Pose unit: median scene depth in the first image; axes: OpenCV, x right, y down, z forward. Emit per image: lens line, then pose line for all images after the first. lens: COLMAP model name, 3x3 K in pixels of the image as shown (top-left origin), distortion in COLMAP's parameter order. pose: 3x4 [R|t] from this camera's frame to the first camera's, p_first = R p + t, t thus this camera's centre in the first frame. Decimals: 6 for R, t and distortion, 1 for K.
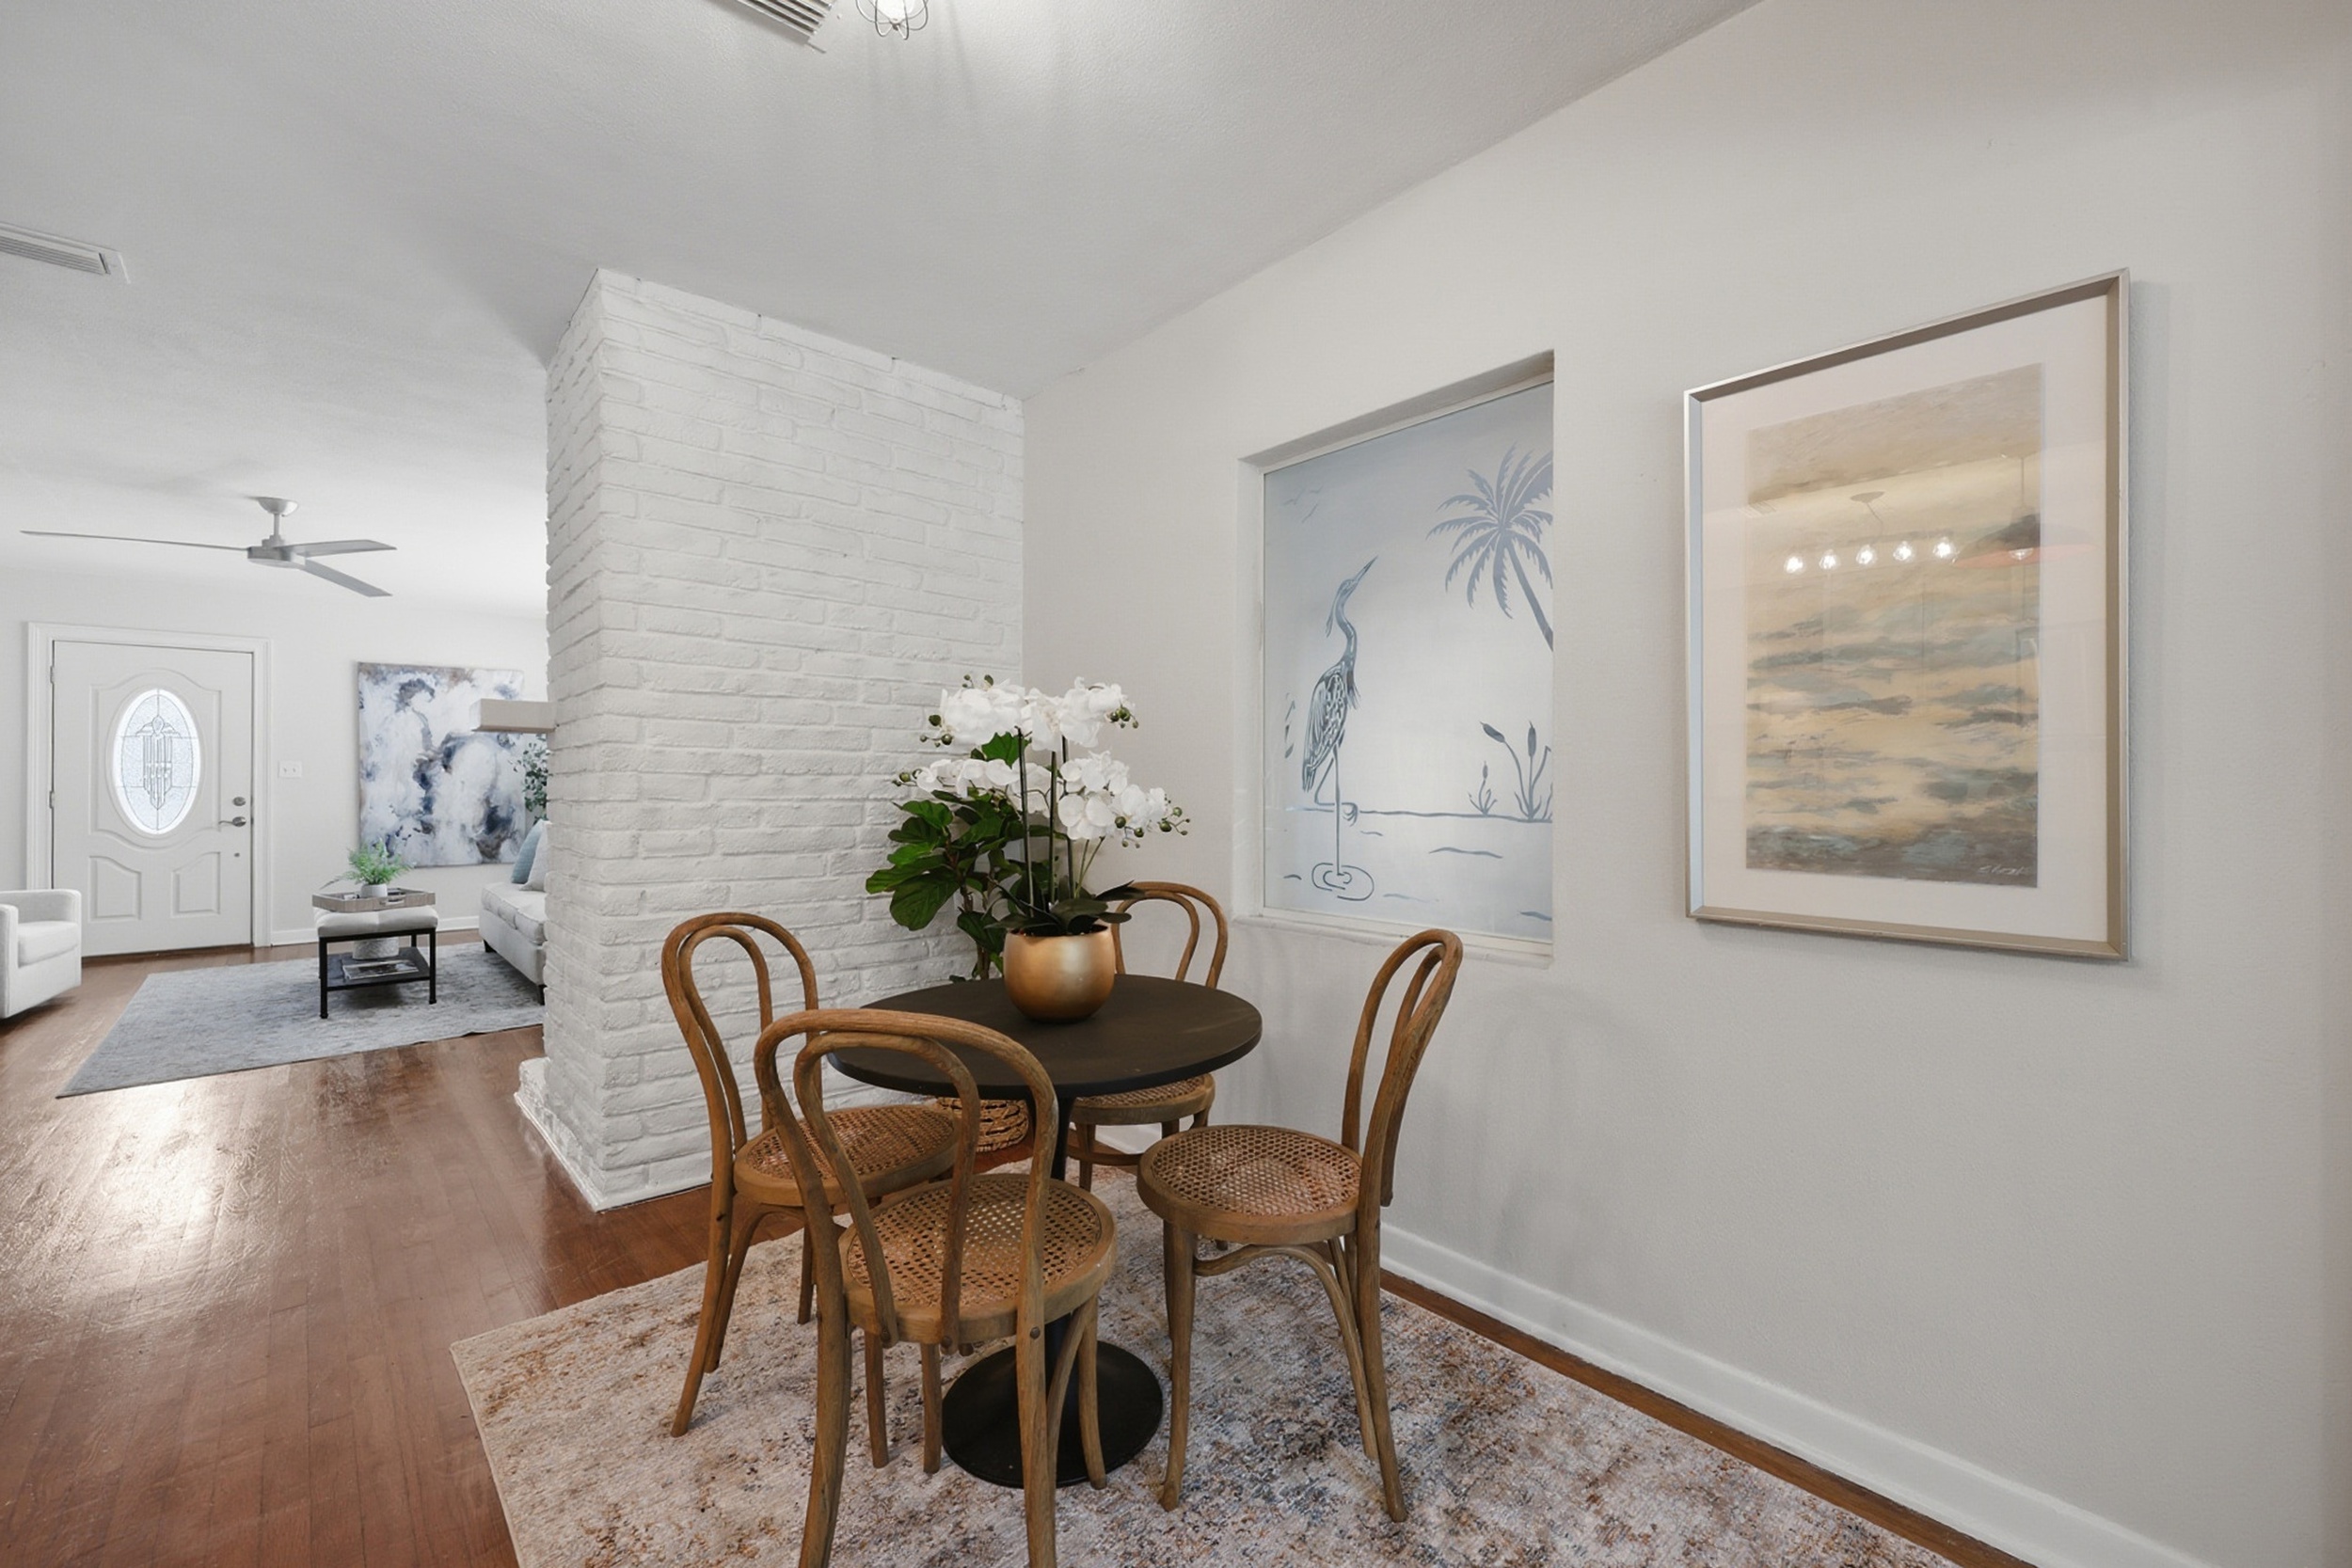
lens RADIAL K [[960.1, 0, 1174.7], [0, 960.1, 779.7], [0, 0, 1]] dist [0.002294, 0.000363]
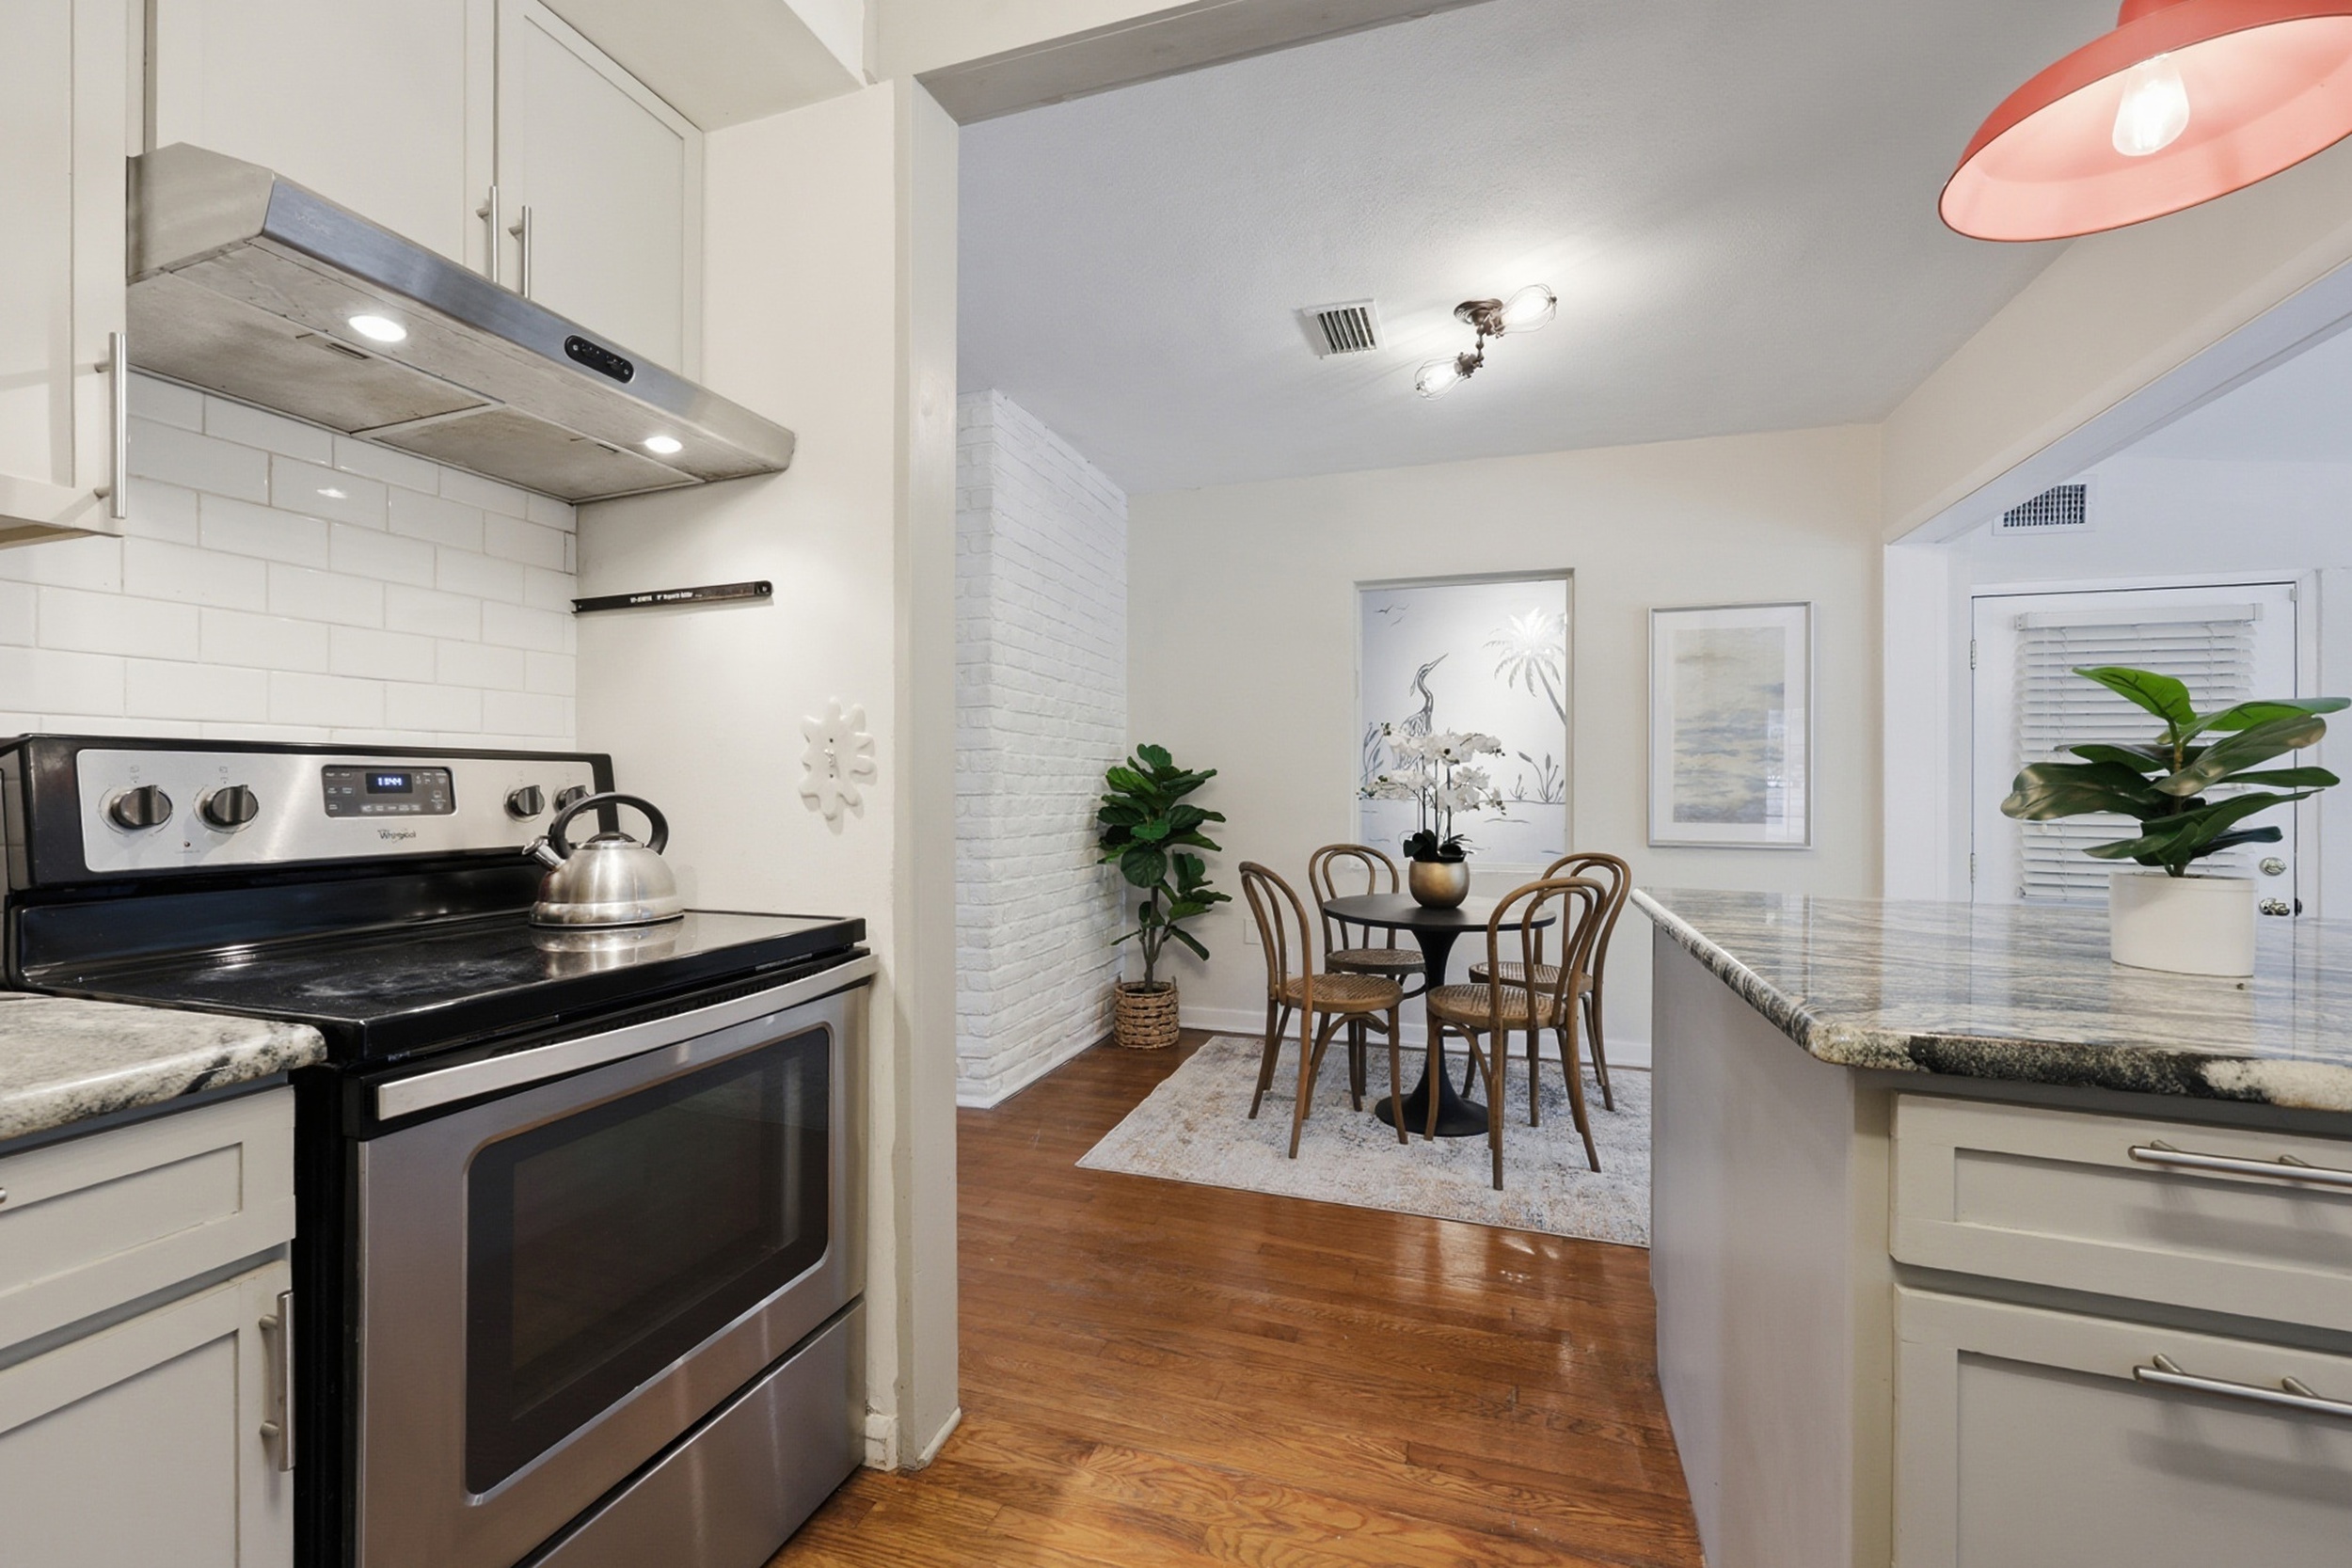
lens RADIAL K [[960.1, 0, 1172.1], [0, 960.1, 778.0], [0, 0, 1]] dist [0.002294, 0.000363]
pose [[0.872578, 0.007811, 0.488412, -1.137167], [-0.005403, 0.999965, -0.006338, 0.006974], [-0.488445, 0.002892, 0.872590, -0.298222]]
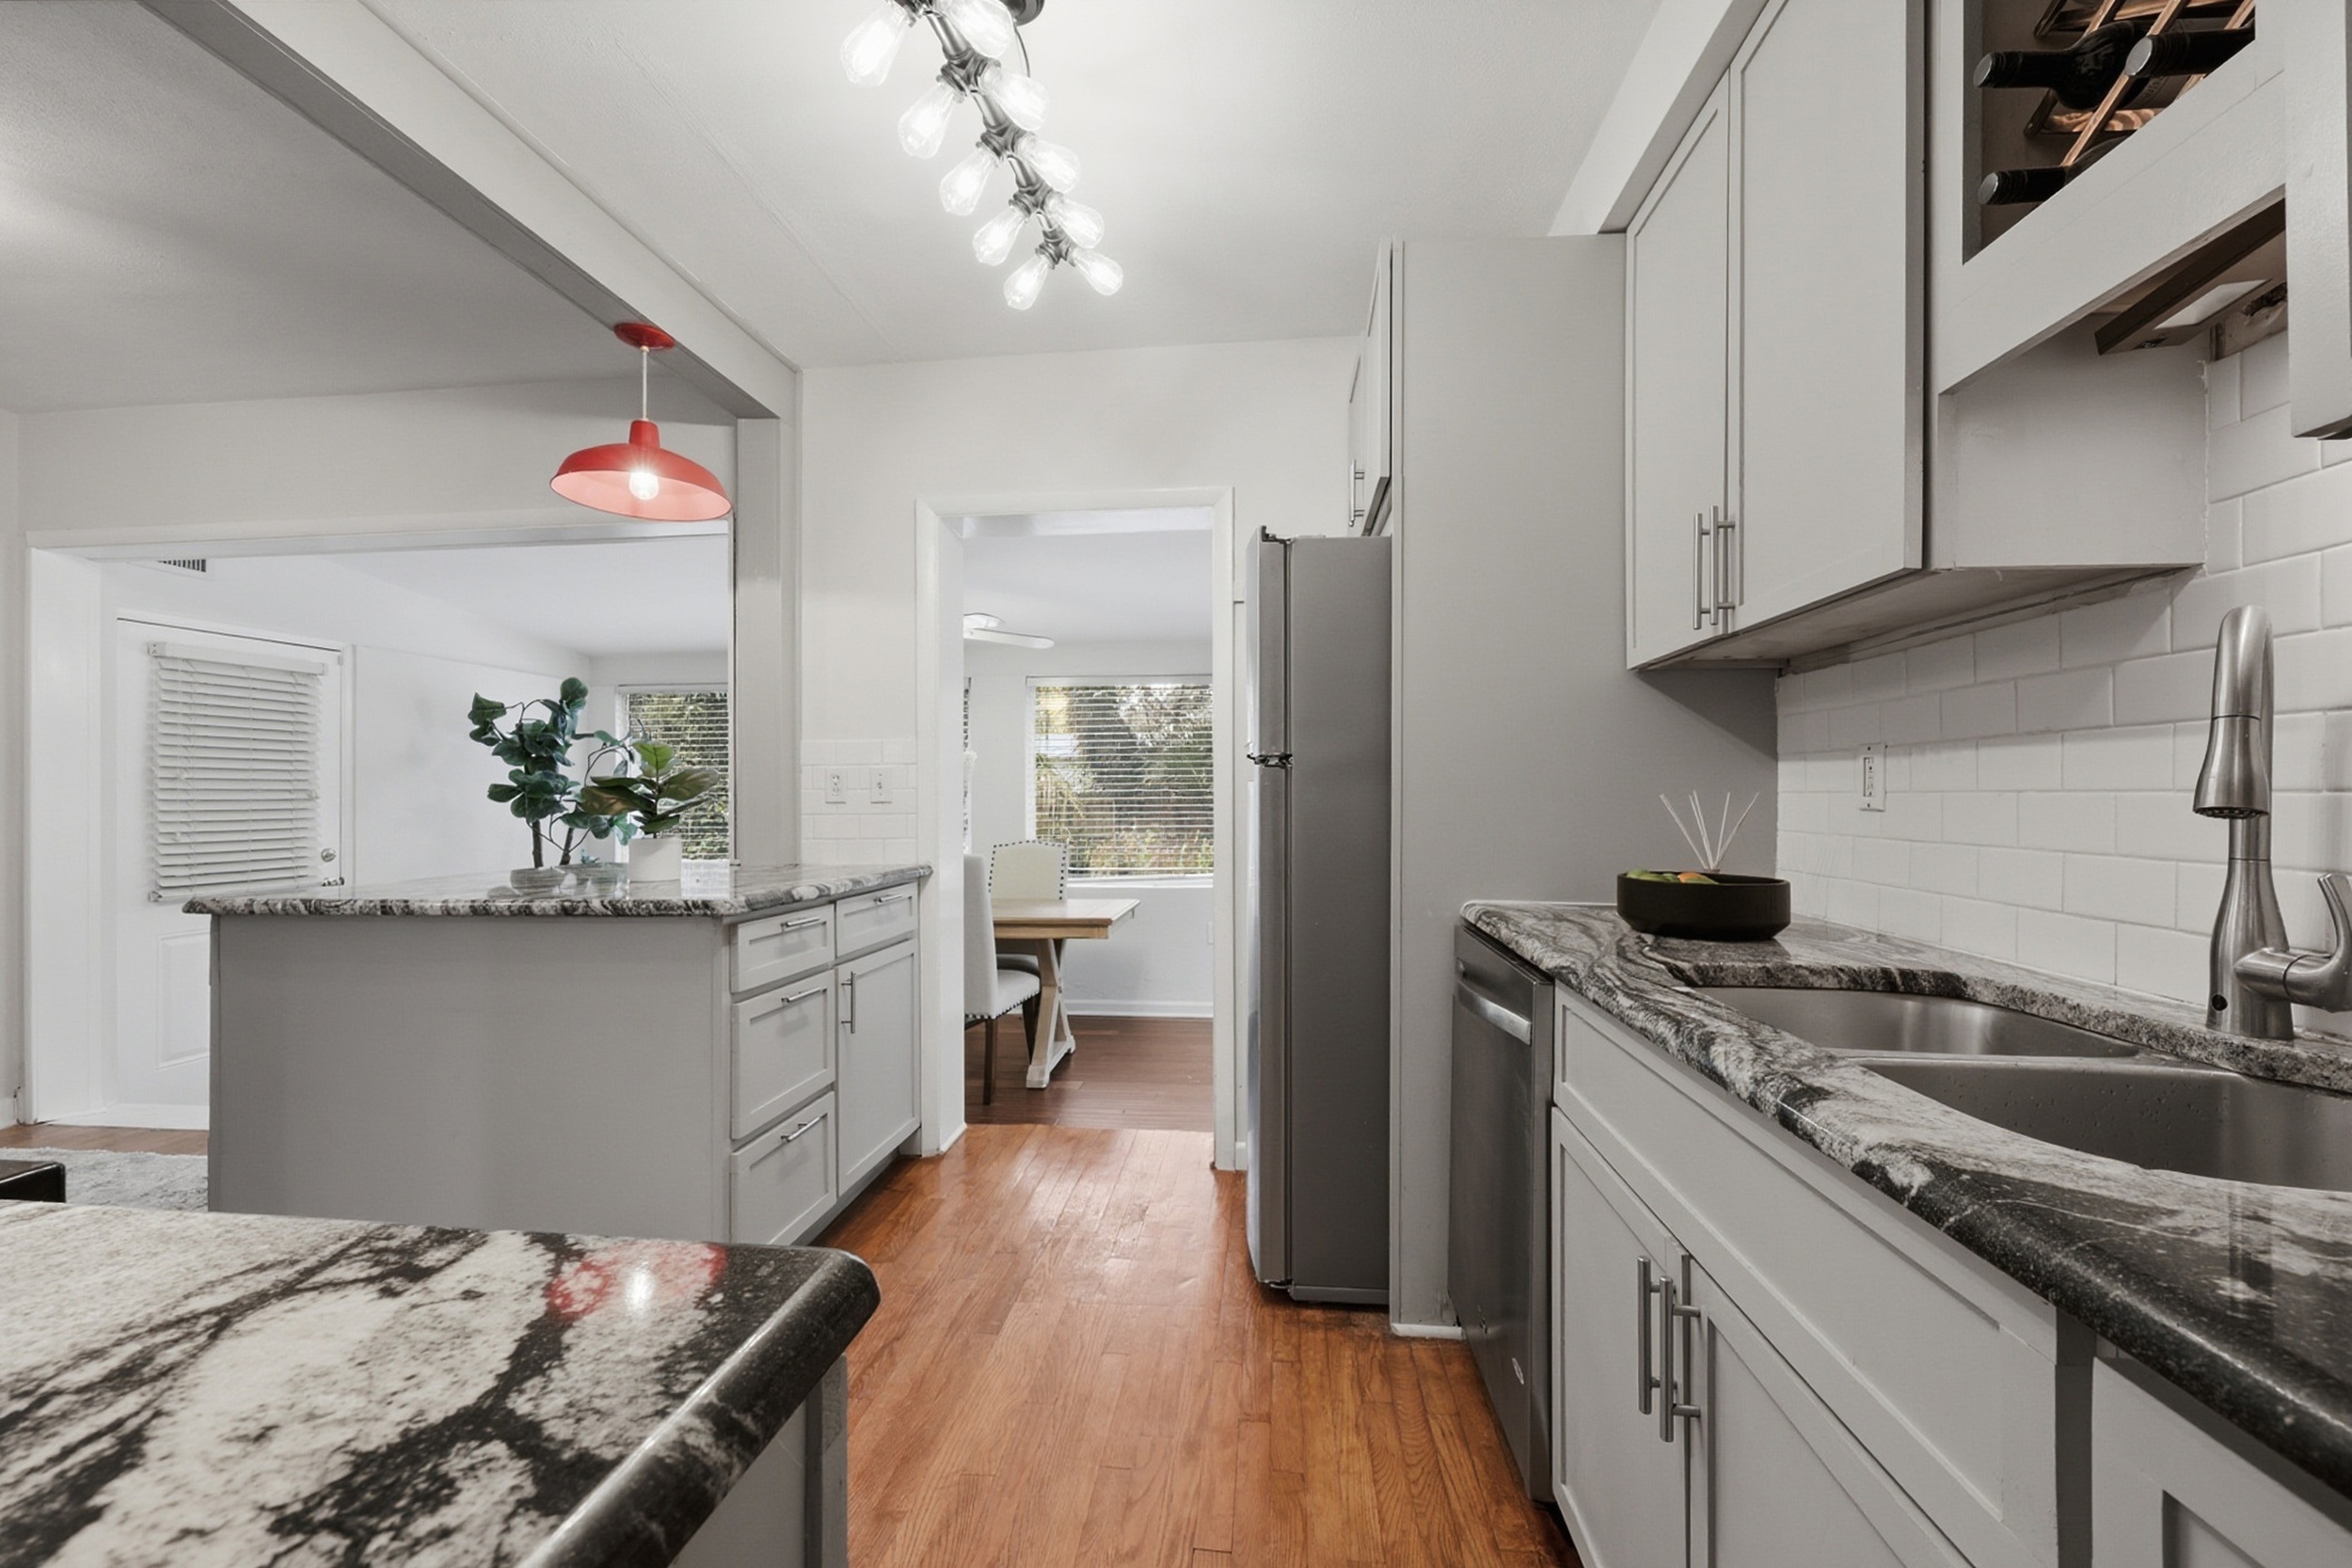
lens RADIAL K [[960.1, 0, 1199.9], [0, 960.1, 794.1], [0, 0, 1]] dist [0.002294, 0.000363]
pose [[-0.674270, 0.006309, 0.738458, -1.630843], [0.004558, 0.999980, -0.004382, 0.009422], [-0.738471, 0.000411, -0.674286, 0.142190]]
